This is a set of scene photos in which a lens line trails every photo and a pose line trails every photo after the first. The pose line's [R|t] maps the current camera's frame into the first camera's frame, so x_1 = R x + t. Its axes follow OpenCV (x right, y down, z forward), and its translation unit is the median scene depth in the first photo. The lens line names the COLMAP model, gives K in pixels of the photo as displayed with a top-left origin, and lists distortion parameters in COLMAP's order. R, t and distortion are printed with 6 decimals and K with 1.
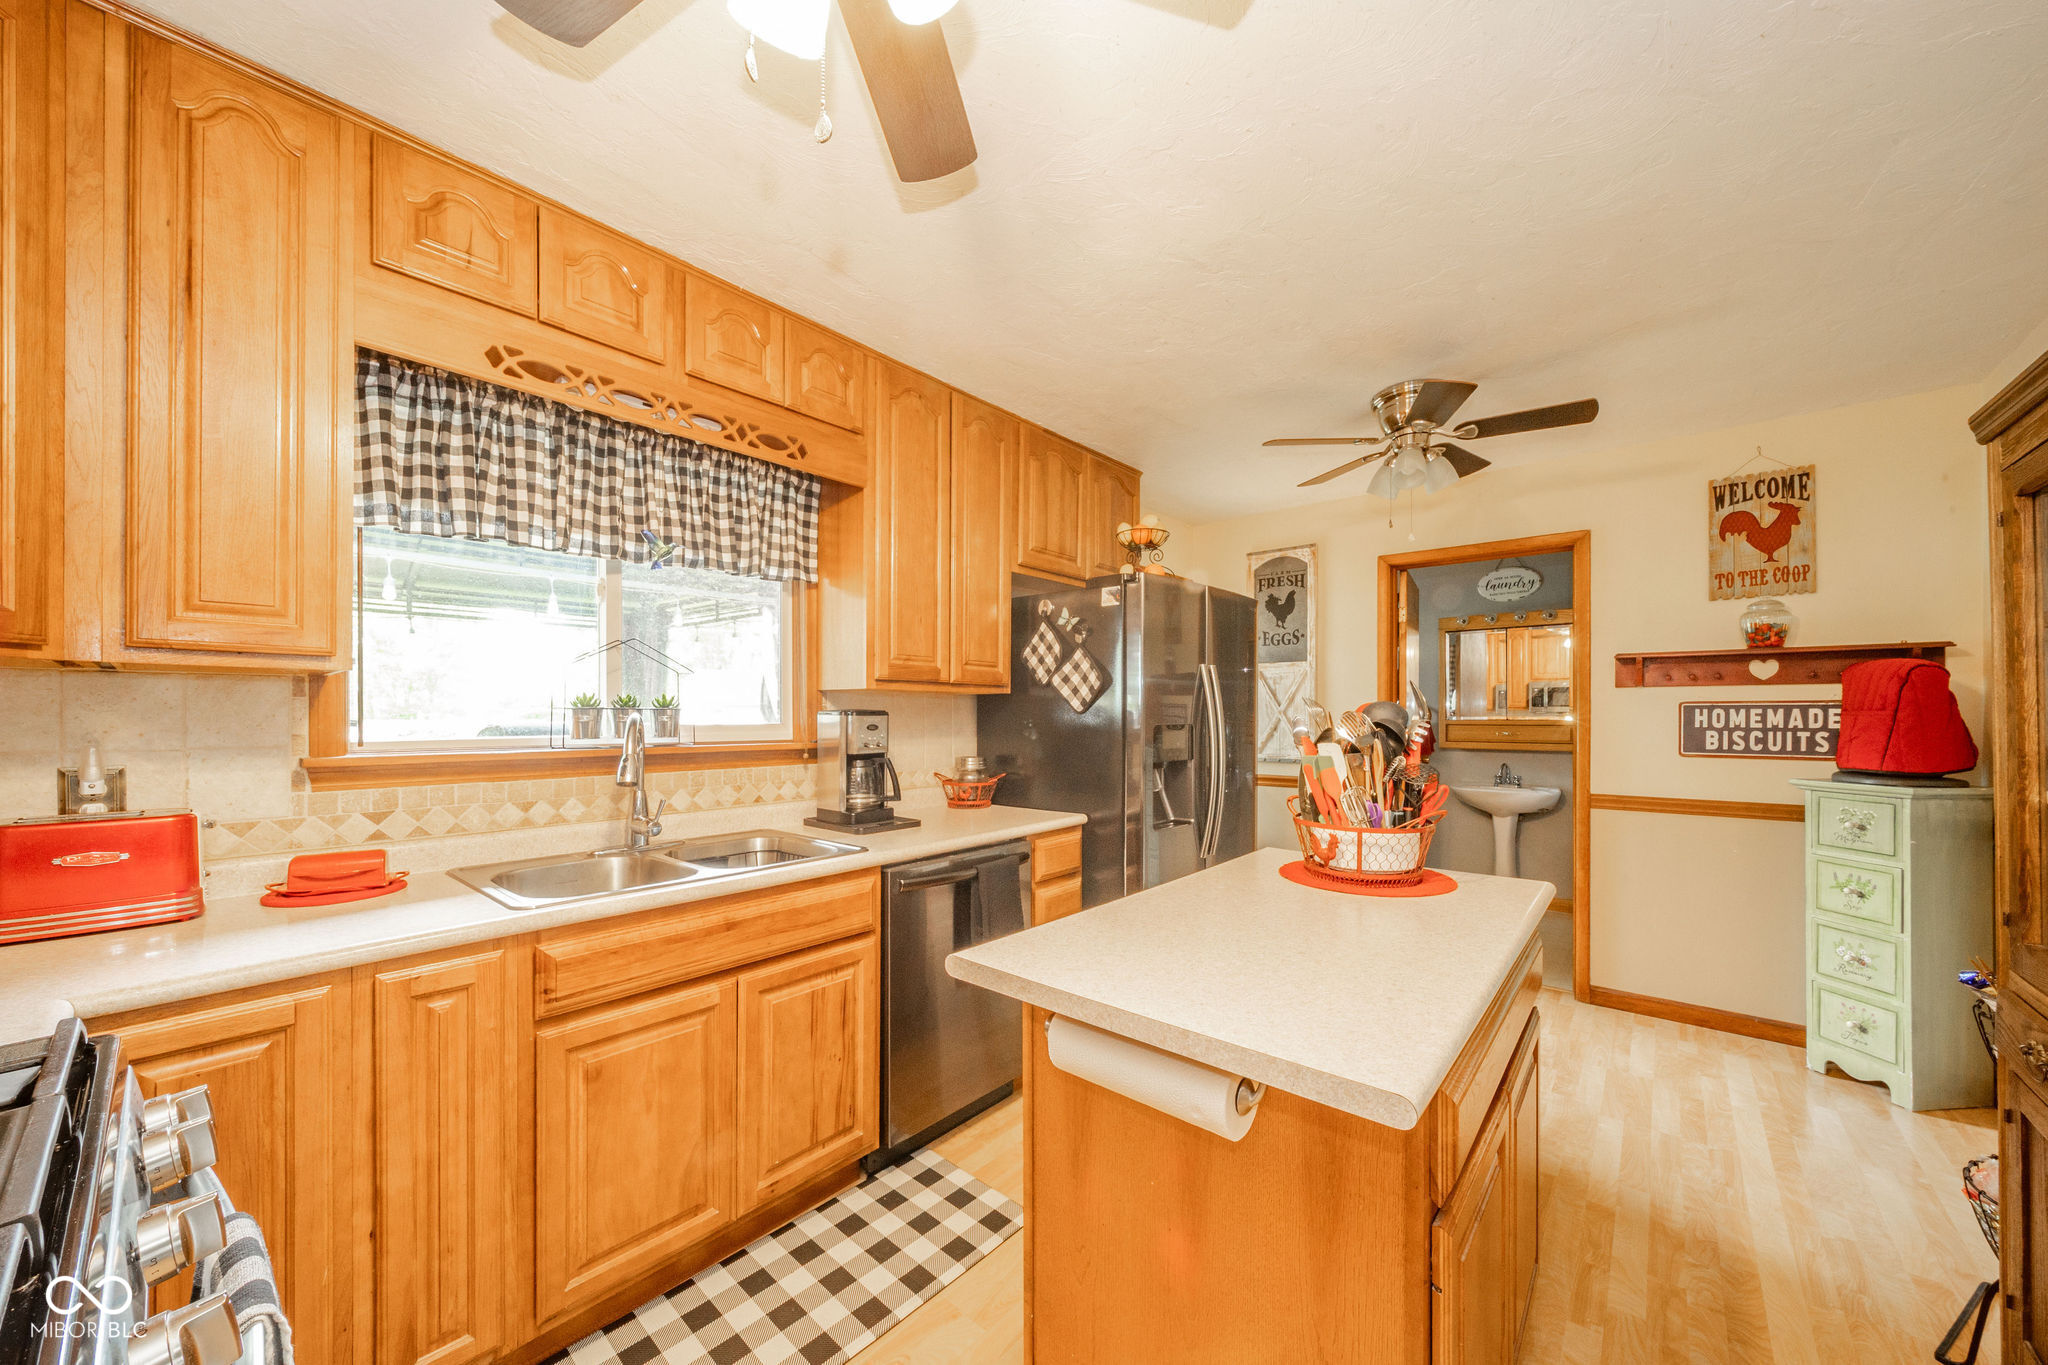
lens RADIAL K [[736.6, 0, 1021.7], [0, 736.6, 702.5], [0, 0, 1]] dist [0.000856, -0.000803]
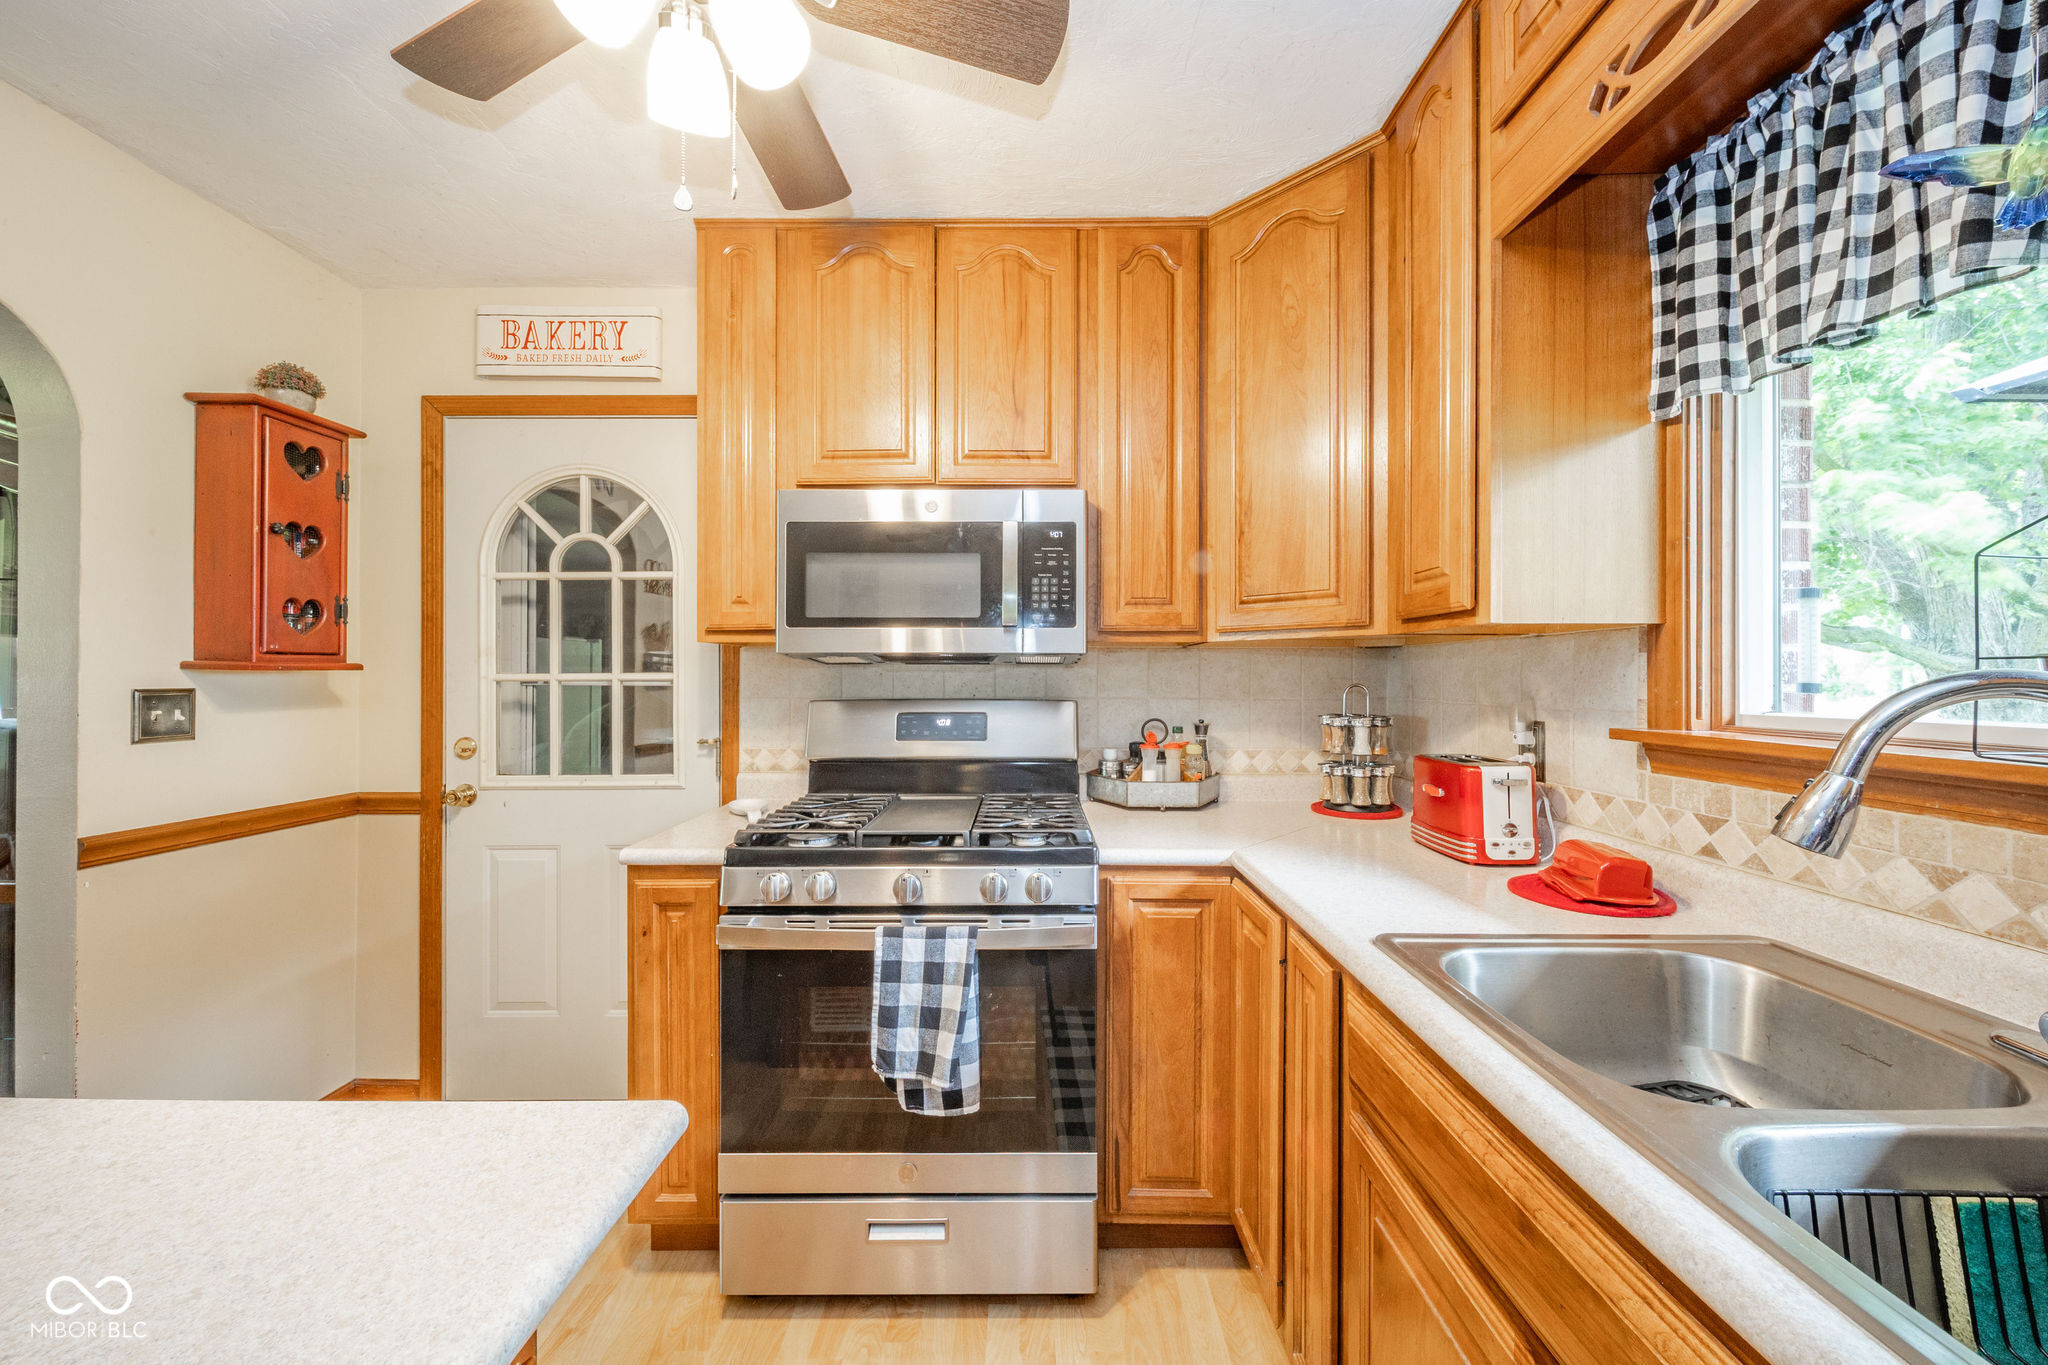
lens RADIAL K [[736.6, 0, 1023.1], [0, 736.6, 677.4], [0, 0, 1]] dist [0.000856, -0.000803]
pose [[-0.758896, -0.003078, -0.651204, 0.051367], [0.004678, 0.999937, -0.010178, 0.020640], [0.651195, -0.010770, -0.758834, 0.980411]]
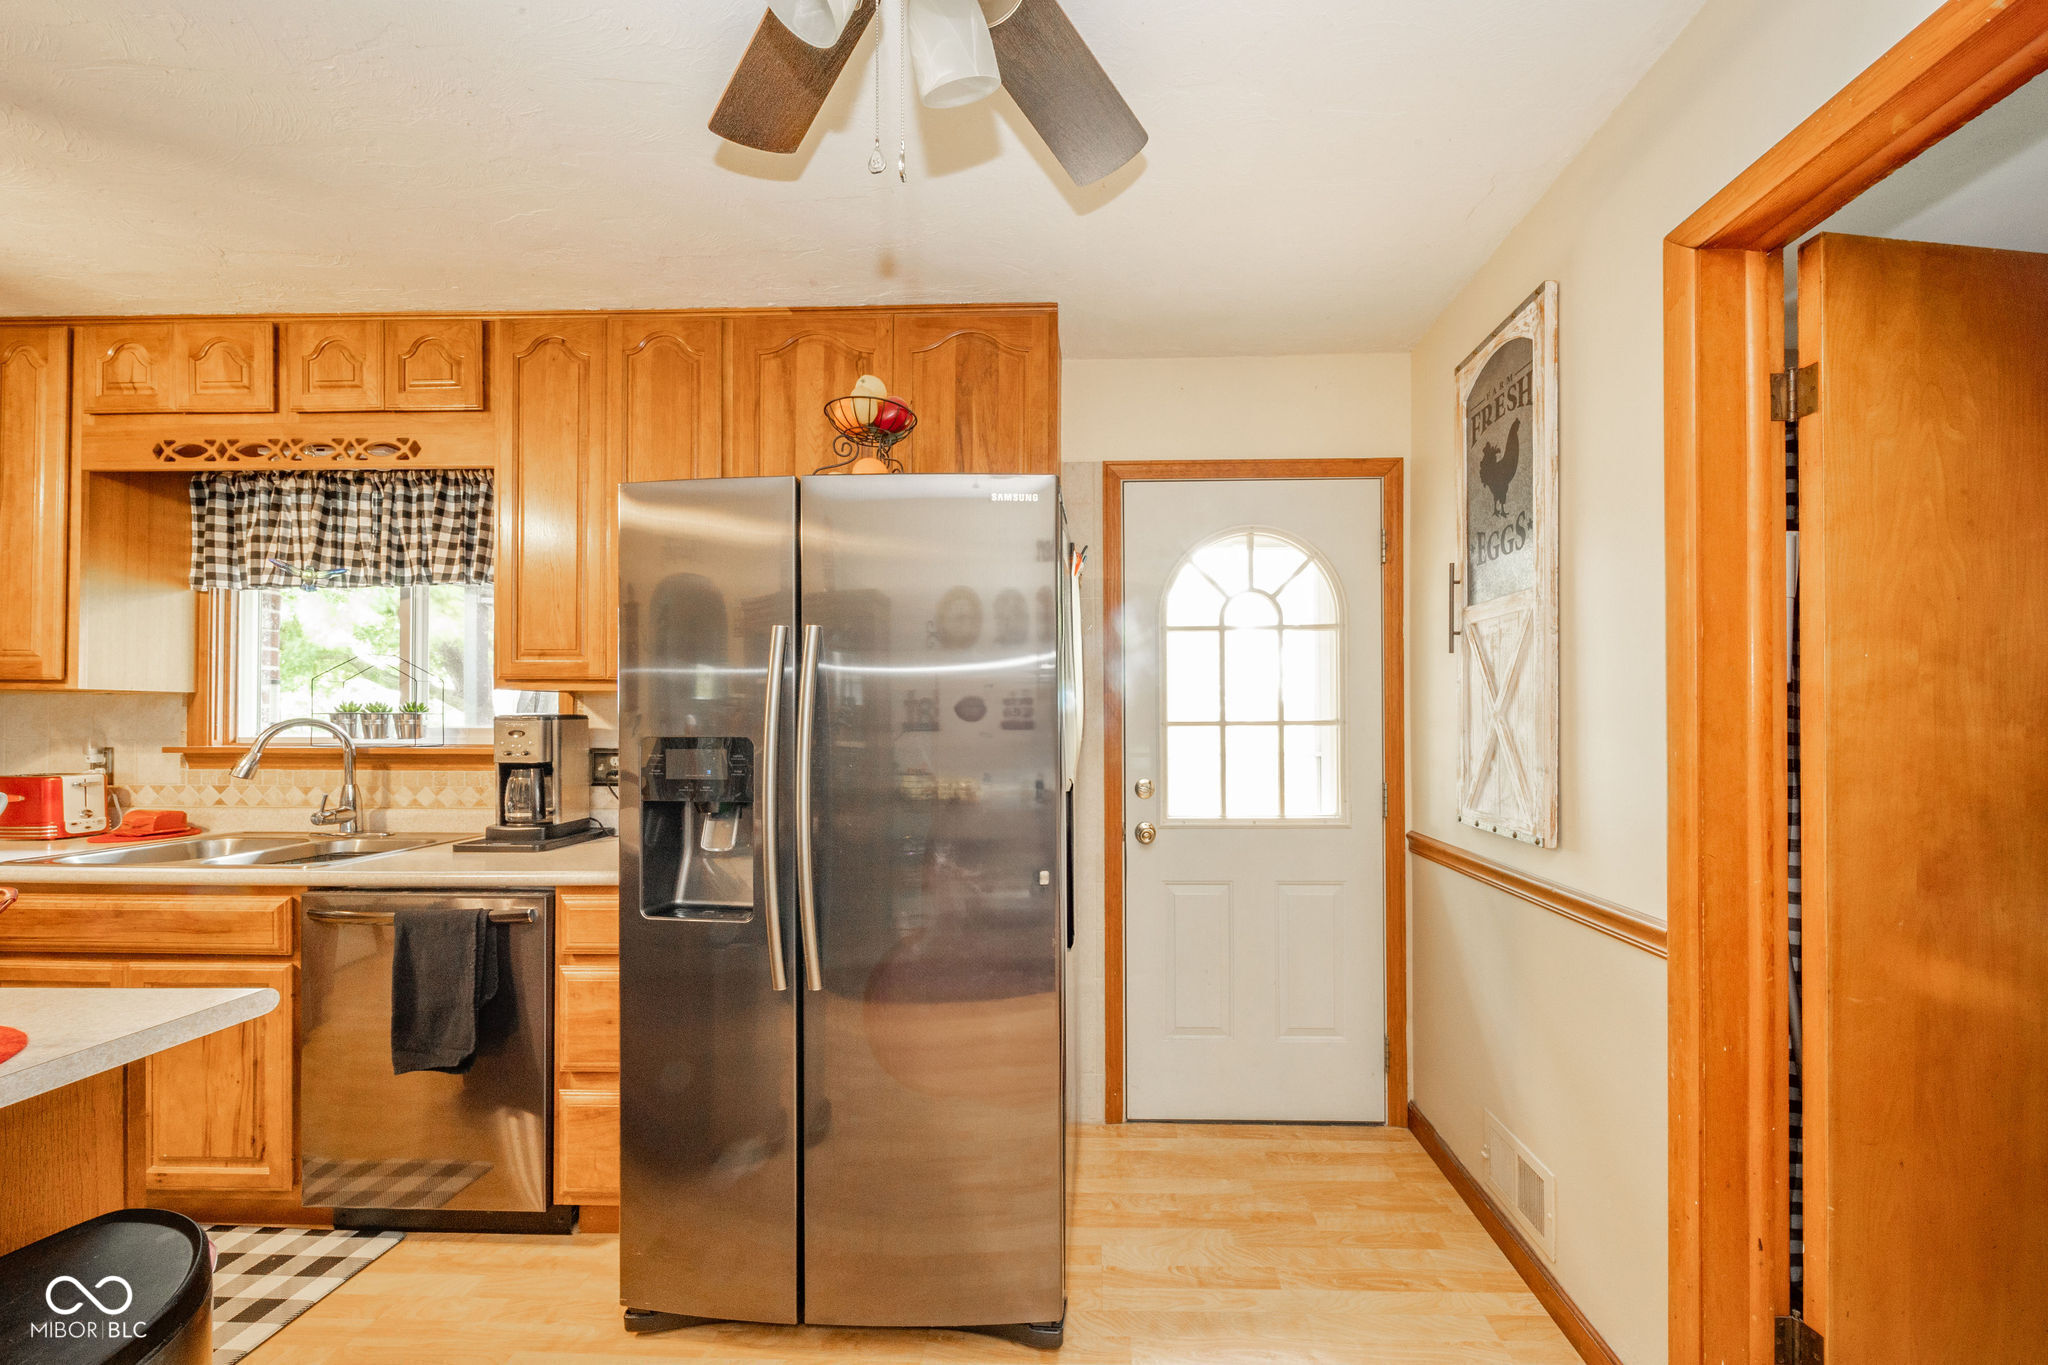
lens RADIAL K [[736.6, 0, 1064.7], [0, 736.6, 706.5], [0, 0, 1]] dist [0.000856, -0.000803]
pose [[0.636892, -0.010379, -0.770883, 1.156722], [0.009618, 0.999939, -0.005517, 0.015310], [0.770893, -0.003900, 0.636952, 1.205248]]
